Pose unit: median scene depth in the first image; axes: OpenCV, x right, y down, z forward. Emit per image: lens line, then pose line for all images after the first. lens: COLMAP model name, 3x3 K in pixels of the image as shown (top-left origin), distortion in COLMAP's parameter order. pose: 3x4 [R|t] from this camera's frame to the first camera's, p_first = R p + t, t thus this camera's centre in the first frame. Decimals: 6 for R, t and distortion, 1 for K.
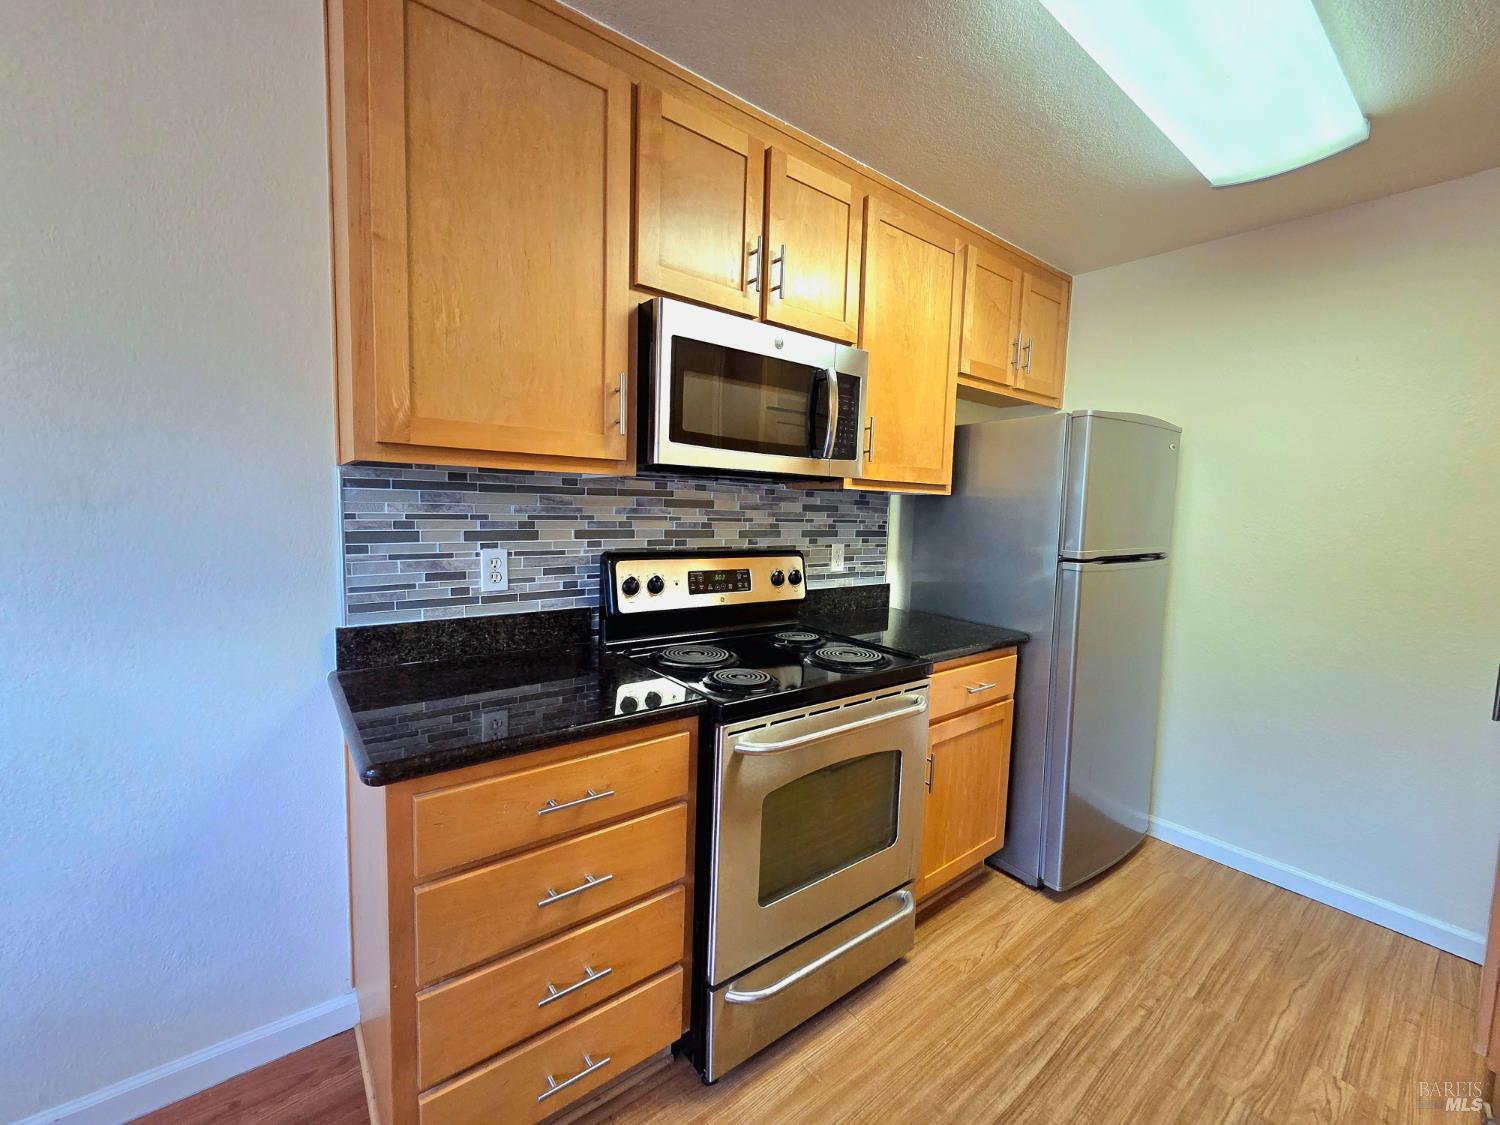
lens RADIAL K [[621.2, 0, 748.0], [0, 621.2, 557.6], [0, 0, 1]] dist [0.008449, -0.000389]
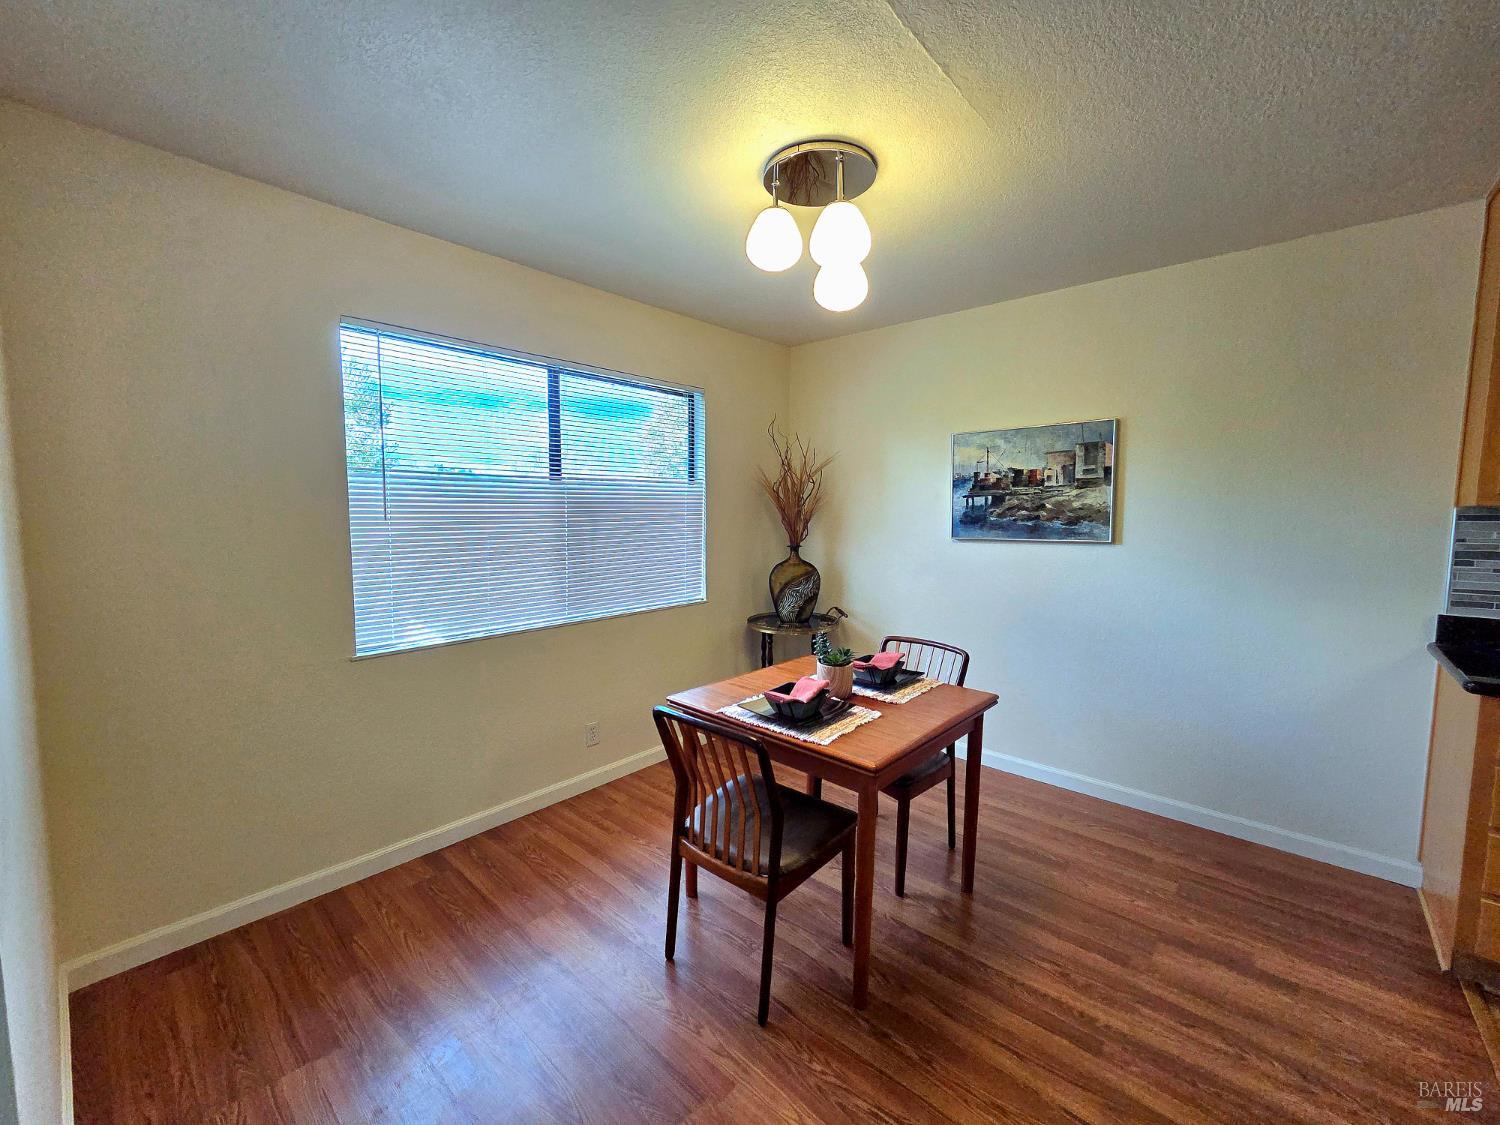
lens RADIAL K [[621.2, 0, 748.0], [0, 621.2, 557.6], [0, 0, 1]] dist [0.008449, -0.000389]
pose [[0.199749, 0.057050, -0.978185, 0.383831], [-0.092443, 0.994948, 0.039150, 0.058196], [0.975477, 0.082606, 0.204014, -0.759078]]
